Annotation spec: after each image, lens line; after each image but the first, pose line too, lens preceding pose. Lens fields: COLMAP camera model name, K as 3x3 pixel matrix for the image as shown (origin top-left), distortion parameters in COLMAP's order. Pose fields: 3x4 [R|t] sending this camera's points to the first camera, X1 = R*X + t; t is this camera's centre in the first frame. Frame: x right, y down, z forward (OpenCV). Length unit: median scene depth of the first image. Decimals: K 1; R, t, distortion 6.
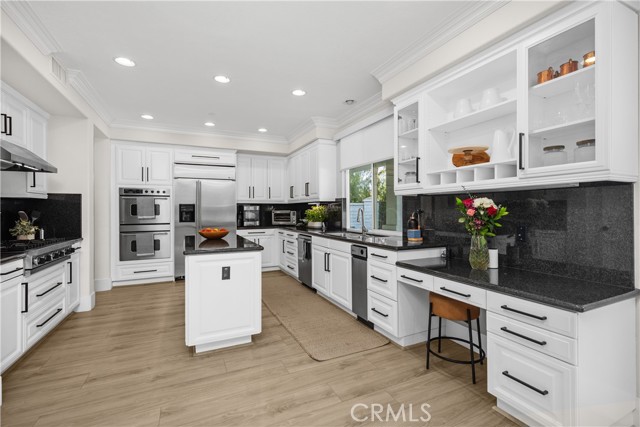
lens RADIAL K [[290.8, 0, 315.5], [0, 290.8, 210.4], [0, 0, 1]] dist [0.004016, 0.000668]
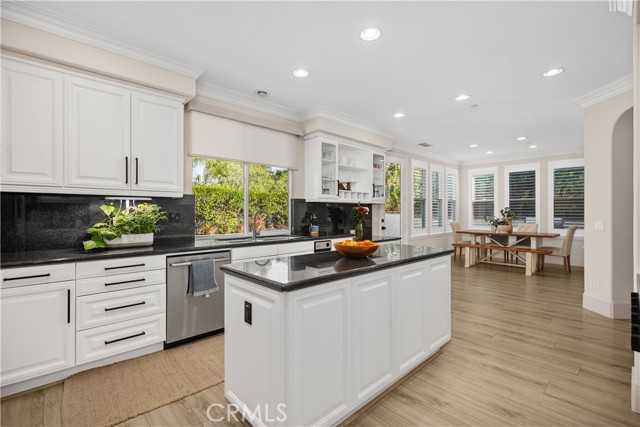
lens RADIAL K [[290.8, 0, 315.5], [0, 290.8, 210.4], [0, 0, 1]] dist [0.004016, 0.000668]
pose [[-0.318971, 0.000255, 0.947764, -1.404268], [-0.001543, 0.999998, -0.000788, -0.010313], [-0.947763, -0.001714, -0.318970, 1.957947]]
